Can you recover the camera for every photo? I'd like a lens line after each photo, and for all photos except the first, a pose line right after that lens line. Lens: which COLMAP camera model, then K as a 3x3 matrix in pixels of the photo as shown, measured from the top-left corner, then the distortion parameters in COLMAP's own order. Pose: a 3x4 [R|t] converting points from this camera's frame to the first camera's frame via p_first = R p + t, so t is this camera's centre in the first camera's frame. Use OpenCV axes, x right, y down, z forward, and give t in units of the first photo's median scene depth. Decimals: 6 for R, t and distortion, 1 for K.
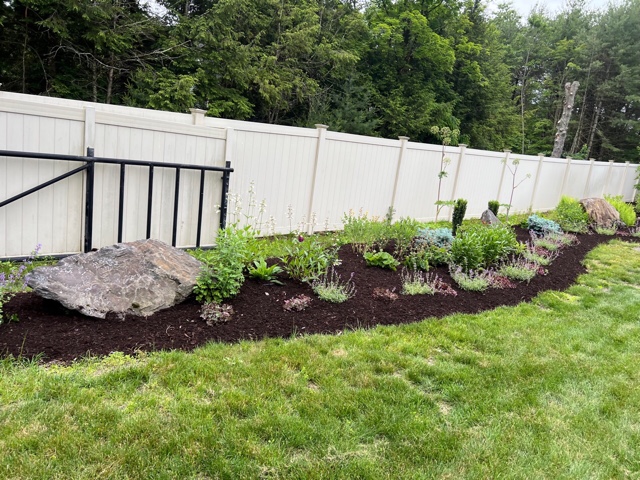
lens RADIAL K [[473.0, 0, 320.0], [0, 473.0, 240.0], [0, 0, 1]] dist [0.037121, -0.040197]
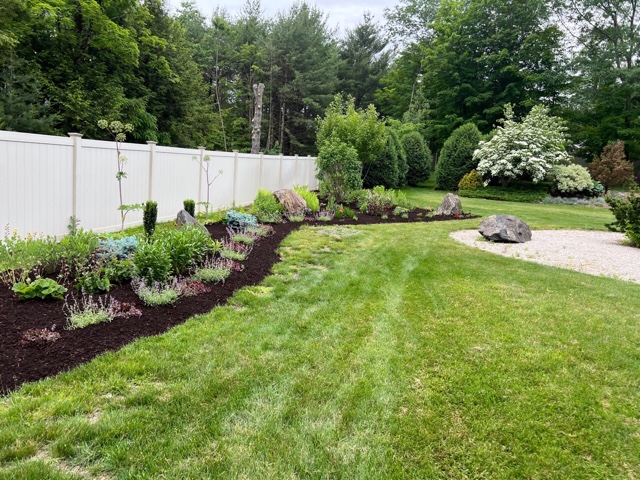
lens RADIAL K [[474.5, 0, 322.0], [0, 474.5, 230.2], [0, 0, 1]] dist [0.107852, -0.132376]
pose [[0.835491, -0.122165, 0.535753, 0.108026], [0.132794, 0.990964, 0.018877, -0.007812], [-0.533218, 0.055373, 0.844164, 0.081604]]
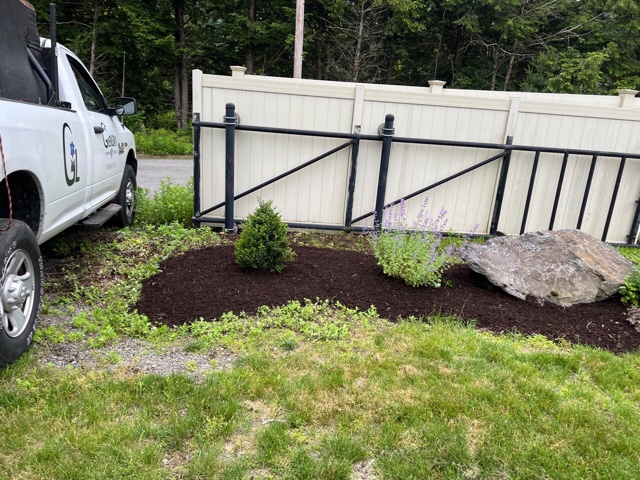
lens RADIAL K [[473.0, 0, 320.0], [0, 473.0, 240.0], [0, 0, 1]] dist [0.037121, -0.040197]
pose [[0.748840, 0.126156, -0.650633, -0.070669], [-0.106637, 0.991860, 0.069586, 0.004520], [0.654115, 0.017273, 0.756197, -0.052820]]
